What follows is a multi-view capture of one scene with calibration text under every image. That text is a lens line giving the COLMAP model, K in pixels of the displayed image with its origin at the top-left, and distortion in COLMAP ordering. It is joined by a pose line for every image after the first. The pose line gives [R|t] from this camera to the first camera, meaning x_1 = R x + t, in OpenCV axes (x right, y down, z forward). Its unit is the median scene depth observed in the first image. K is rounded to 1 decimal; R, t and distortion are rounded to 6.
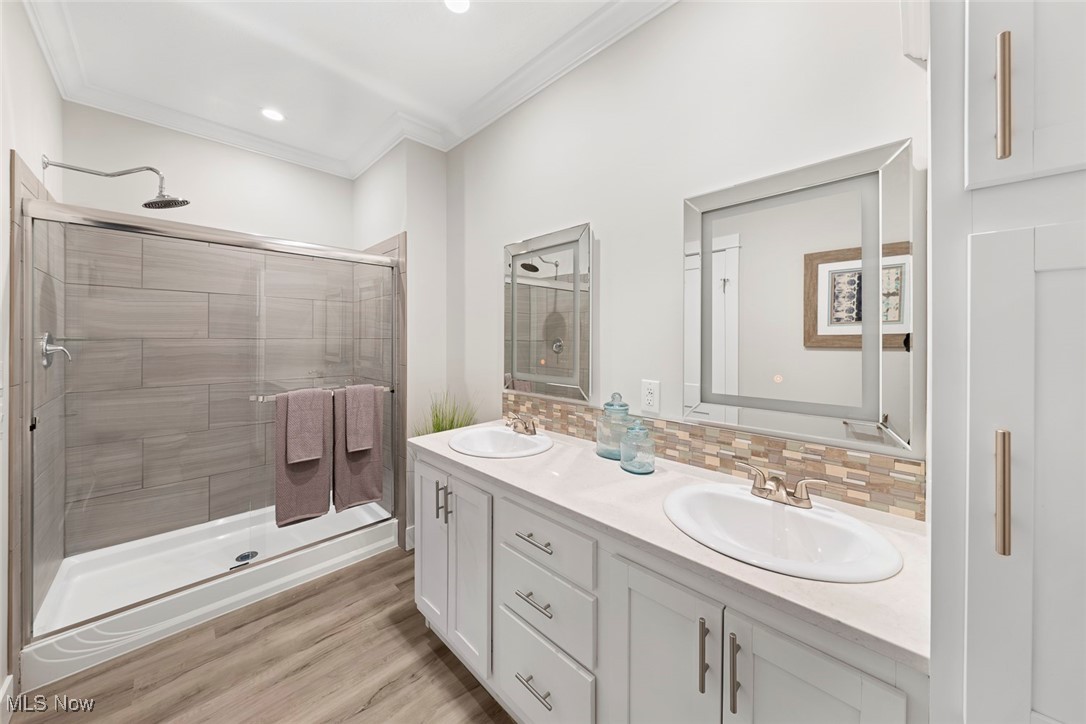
lens RADIAL K [[376.7, 0, 541.5], [0, 376.7, 339.5], [0, 0, 1]] dist [0.000149, -0.000012]
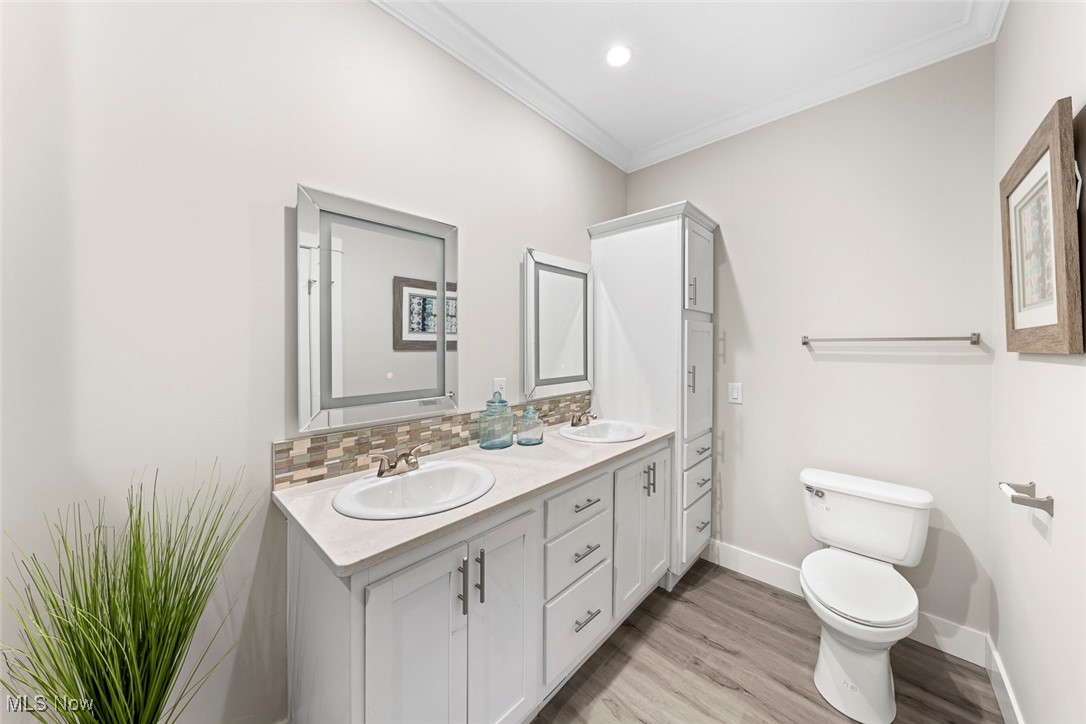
lens RADIAL K [[378.9, 0, 538.4], [0, 378.9, 348.2], [0, 0, 1]] dist [-0.000598, -0.000050]
pose [[-0.039914, -0.017483, 0.999050, -0.715623], [-0.004875, 0.999838, 0.017302, -0.010803], [-0.999191, -0.004180, -0.039993, 0.674197]]
